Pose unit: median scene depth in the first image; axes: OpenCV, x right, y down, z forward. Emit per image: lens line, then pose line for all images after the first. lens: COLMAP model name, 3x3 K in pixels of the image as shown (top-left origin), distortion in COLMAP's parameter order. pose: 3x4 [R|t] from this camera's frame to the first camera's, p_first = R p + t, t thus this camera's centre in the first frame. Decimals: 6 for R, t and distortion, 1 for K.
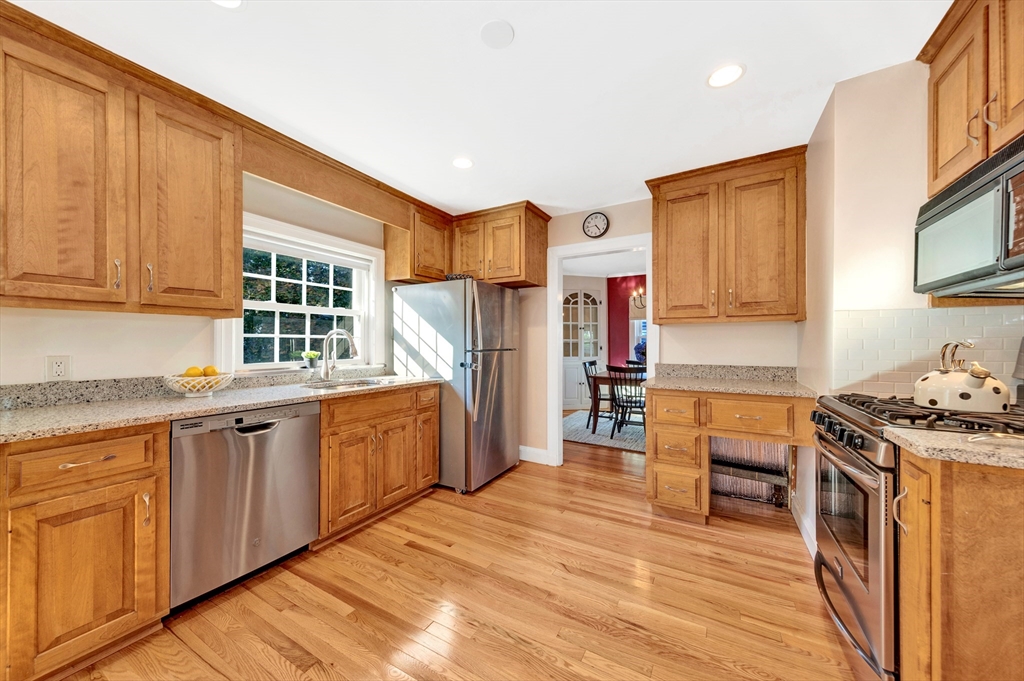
lens RADIAL K [[357.7, 0, 546.0], [0, 357.7, 342.9], [0, 0, 1]] dist [0.002061, -0.000074]
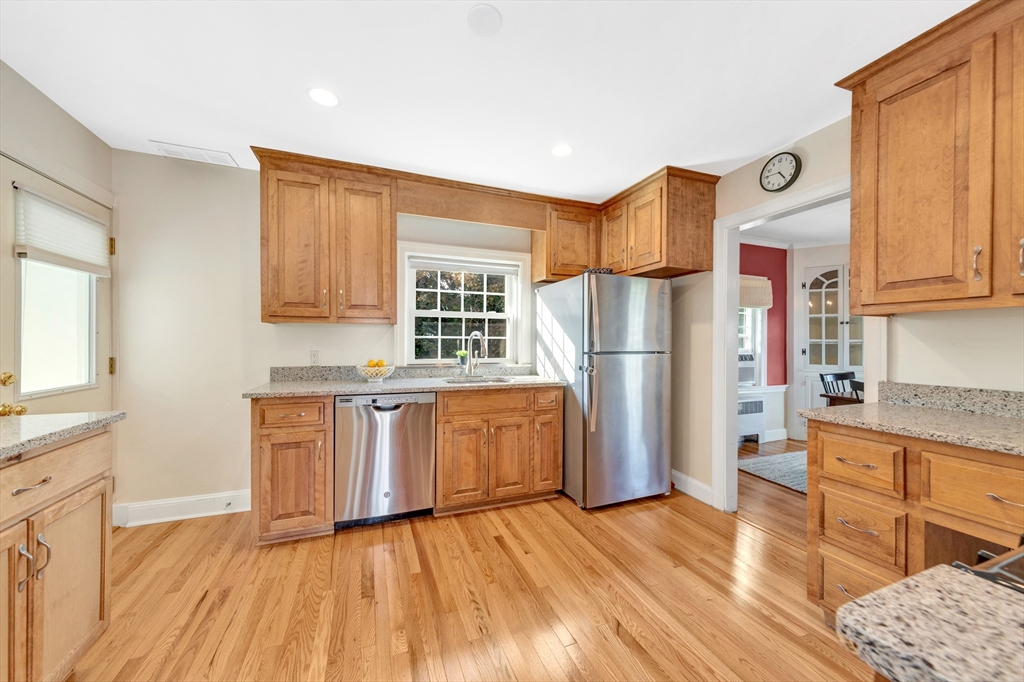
lens RADIAL K [[402.9, 0, 540.8], [0, 402.9, 344.4], [0, 0, 1]] dist [0.000843, -0.000117]
pose [[0.761974, 0.008074, -0.647557, 0.364075], [-0.005416, 0.999967, 0.006096, -0.004989], [0.647585, -0.001137, 0.761993, 0.150277]]
